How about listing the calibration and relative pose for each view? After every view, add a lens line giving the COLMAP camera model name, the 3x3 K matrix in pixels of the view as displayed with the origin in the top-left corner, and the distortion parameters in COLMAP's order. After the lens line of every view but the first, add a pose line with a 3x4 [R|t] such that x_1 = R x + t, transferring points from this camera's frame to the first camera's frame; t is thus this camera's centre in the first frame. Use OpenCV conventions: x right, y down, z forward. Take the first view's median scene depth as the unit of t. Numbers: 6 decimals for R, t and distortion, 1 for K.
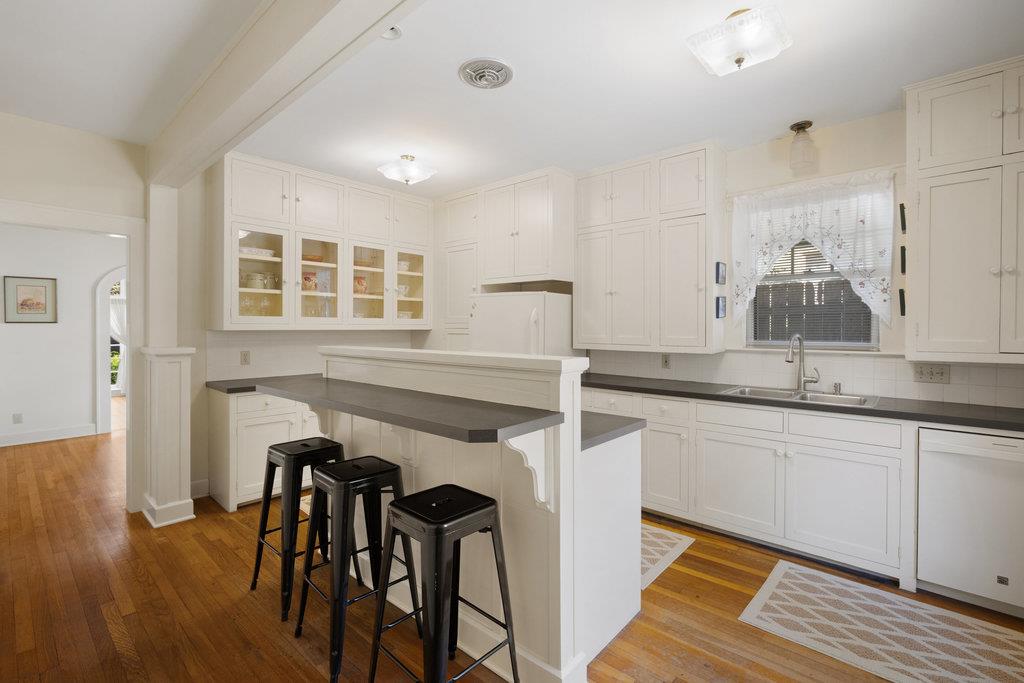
lens RADIAL K [[457.4, 0, 516.7], [0, 457.4, 332.1], [0, 0, 1]] dist [-0.004722, -0.000390]
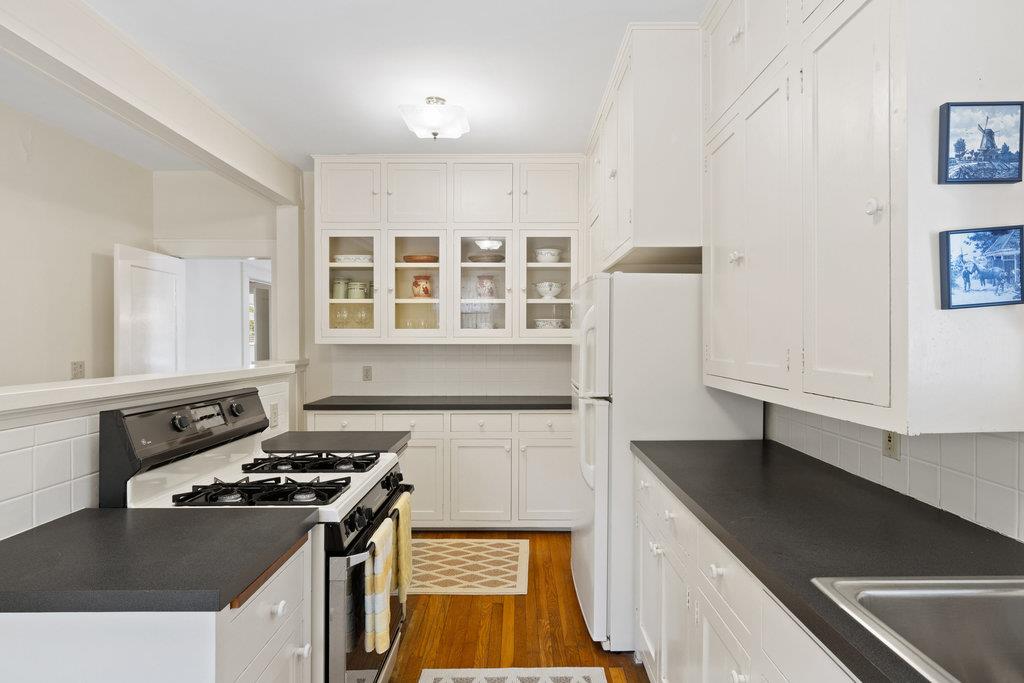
lens RADIAL K [[538.6, 0, 514.3], [0, 538.6, 343.4], [0, 0, 1]] dist [0.002421, 0.000641]
pose [[0.661715, 0.004377, -0.749743, 0.442756], [-0.008392, 0.999964, -0.001568, -0.006106], [0.749708, 0.007330, 0.661728, 0.510403]]
